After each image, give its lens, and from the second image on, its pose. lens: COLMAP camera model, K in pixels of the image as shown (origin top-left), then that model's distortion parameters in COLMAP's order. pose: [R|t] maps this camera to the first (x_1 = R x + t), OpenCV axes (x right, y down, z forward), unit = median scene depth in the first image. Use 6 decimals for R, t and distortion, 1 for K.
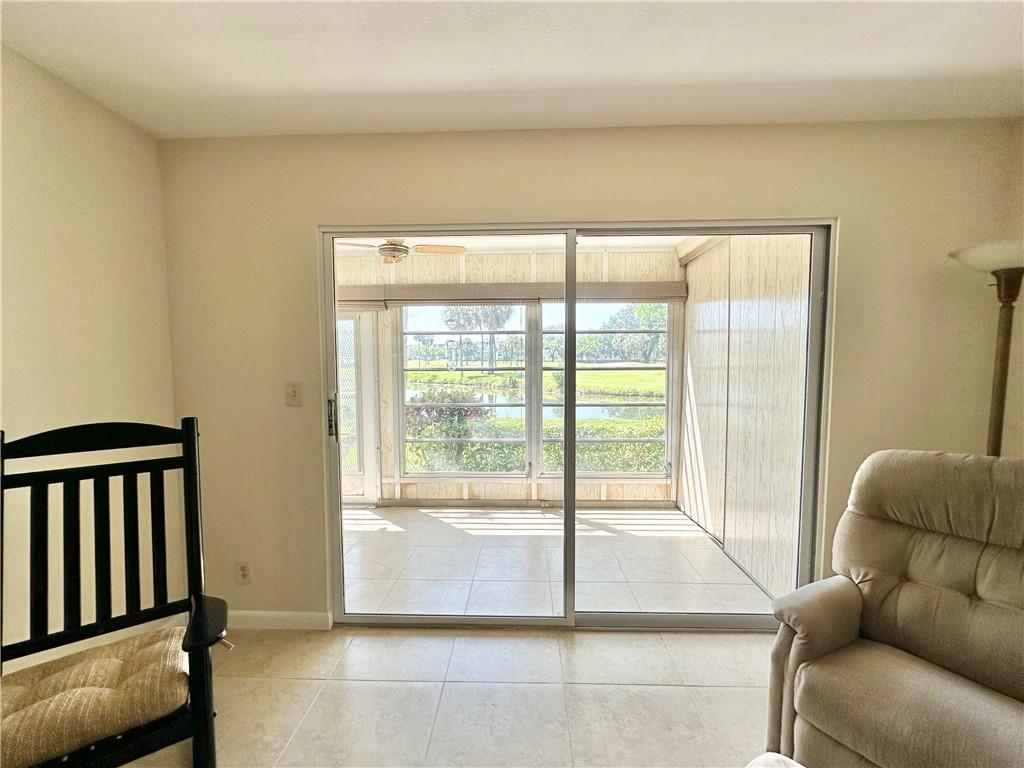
lens RADIAL K [[411.0, 0, 509.9], [0, 411.0, 381.3], [0, 0, 1]] dist [0.002304, 0.000048]
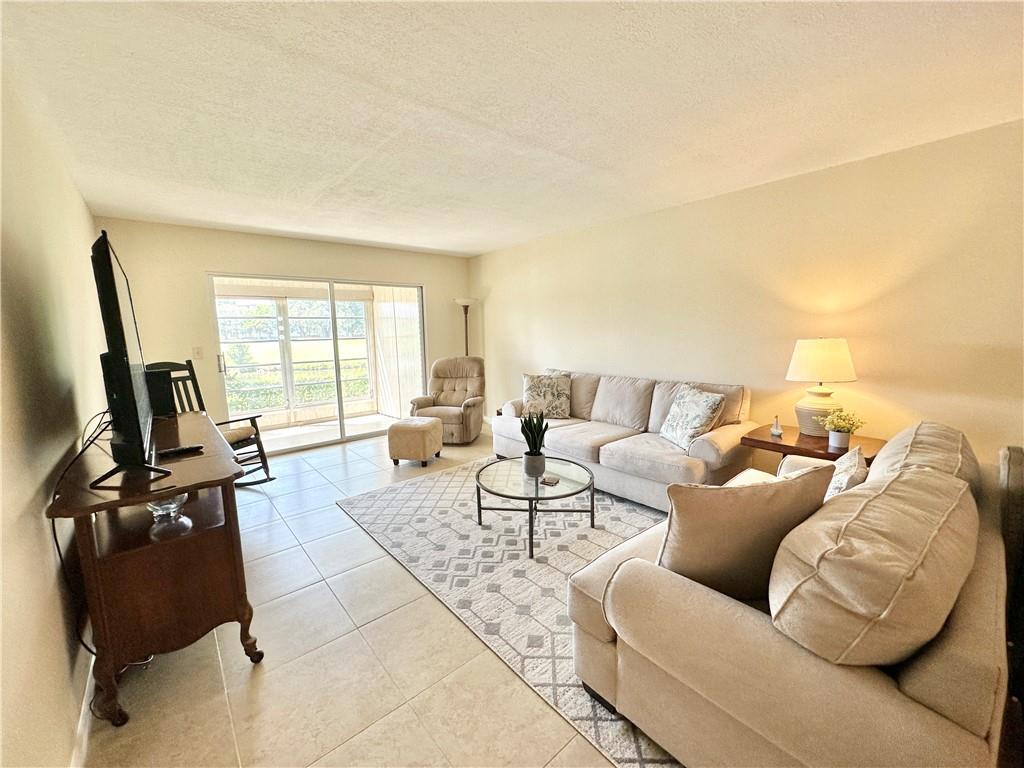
lens RADIAL K [[411.0, 0, 509.5], [0, 411.0, 382.4], [0, 0, 1]] dist [0.002304, 0.000048]
pose [[0.740692, -0.098490, 0.664586, -0.713229], [0.055458, 0.994784, 0.085616, 0.083311], [-0.669552, -0.026559, 0.742291, -1.471667]]
